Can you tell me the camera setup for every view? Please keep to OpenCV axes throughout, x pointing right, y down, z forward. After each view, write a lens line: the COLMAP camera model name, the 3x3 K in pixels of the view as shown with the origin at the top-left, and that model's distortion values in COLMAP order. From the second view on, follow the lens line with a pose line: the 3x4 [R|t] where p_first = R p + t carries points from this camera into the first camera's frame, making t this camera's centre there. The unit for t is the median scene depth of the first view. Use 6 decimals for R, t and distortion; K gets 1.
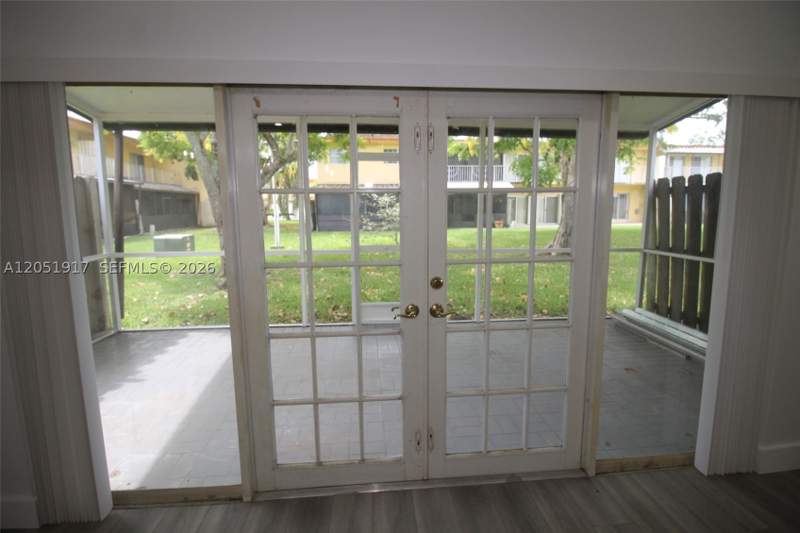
lens RADIAL K [[361.7, 0, 400.0], [0, 361.7, 266.5], [0, 0, 1]] dist [-0.000618, -0.000073]
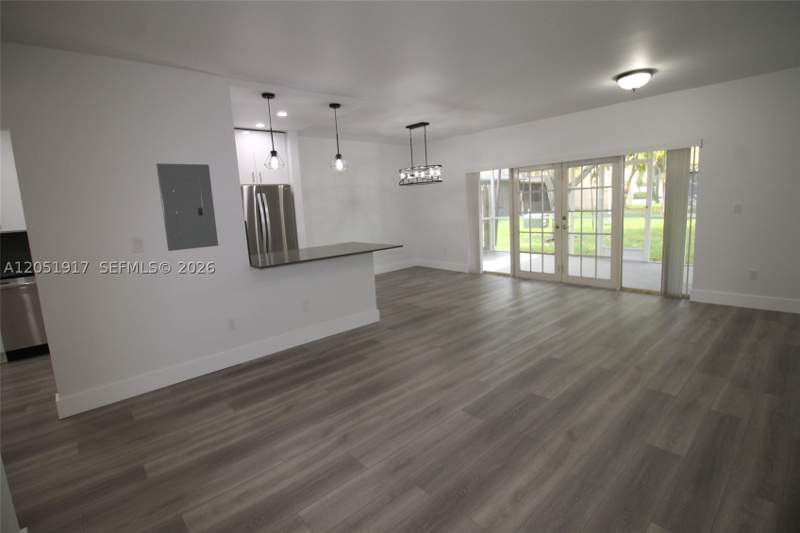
lens RADIAL K [[380.7, 0, 405.3], [0, 380.7, 264.8], [0, 0, 1]] dist [-0.004245, -0.000546]
pose [[0.596774, 0.108958, -0.794978, 0.935121], [-0.087325, 0.993672, 0.070637, 0.160937], [0.797644, 0.027267, 0.602512, -1.027408]]
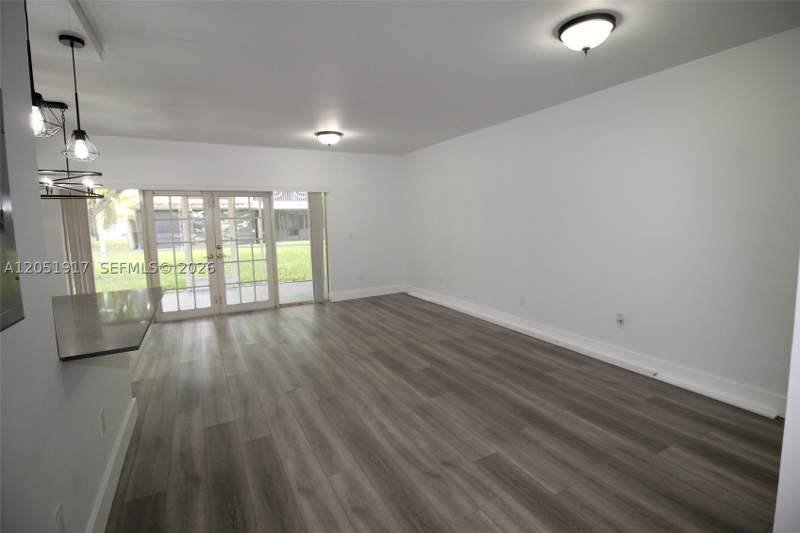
lens RADIAL K [[380.7, 0, 405.3], [0, 380.7, 264.8], [0, 0, 1]] dist [-0.004245, -0.000546]
pose [[0.914830, -0.057115, 0.399781, 0.118871], [0.078534, 0.996210, -0.037388, 0.209007], [-0.396130, 0.065600, 0.915848, -1.257810]]
